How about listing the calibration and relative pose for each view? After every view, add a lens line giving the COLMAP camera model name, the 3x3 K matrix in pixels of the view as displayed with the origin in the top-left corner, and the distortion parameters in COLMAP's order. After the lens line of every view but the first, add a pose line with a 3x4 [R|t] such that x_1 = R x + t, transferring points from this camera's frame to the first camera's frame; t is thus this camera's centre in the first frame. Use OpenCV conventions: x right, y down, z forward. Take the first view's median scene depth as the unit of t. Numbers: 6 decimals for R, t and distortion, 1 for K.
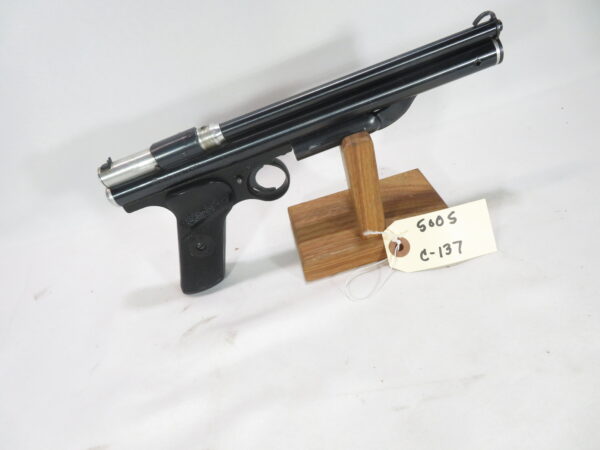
lens RADIAL K [[436.7, 0, 300.0], [0, 436.7, 225.0], [0, 0, 1]] dist [-0.001264, 0.001491]
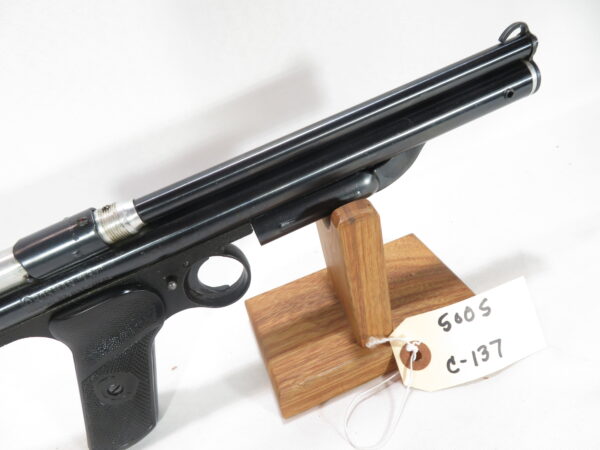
lens RADIAL K [[436.7, 0, 300.0], [0, 436.7, 225.0], [0, 0, 1]] dist [-0.001264, 0.001491]
pose [[0.987718, -0.068883, 0.140243, -0.036907], [0.082099, 0.992485, -0.090735, -0.109492], [-0.132939, 0.101135, 0.985951, 0.328460]]
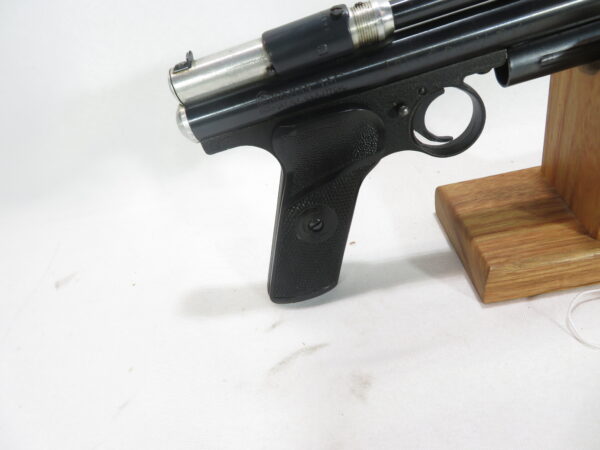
lens RADIAL K [[446.6, 0, 298.0], [0, 446.6, 219.8], [0, 0, 1]] dist [0.001226, -0.000918]
pose [[0.990568, 0.091540, -0.101954, -0.193681], [-0.098947, 0.992619, -0.070117, 0.090530], [0.094783, 0.079544, 0.992315, 0.395918]]
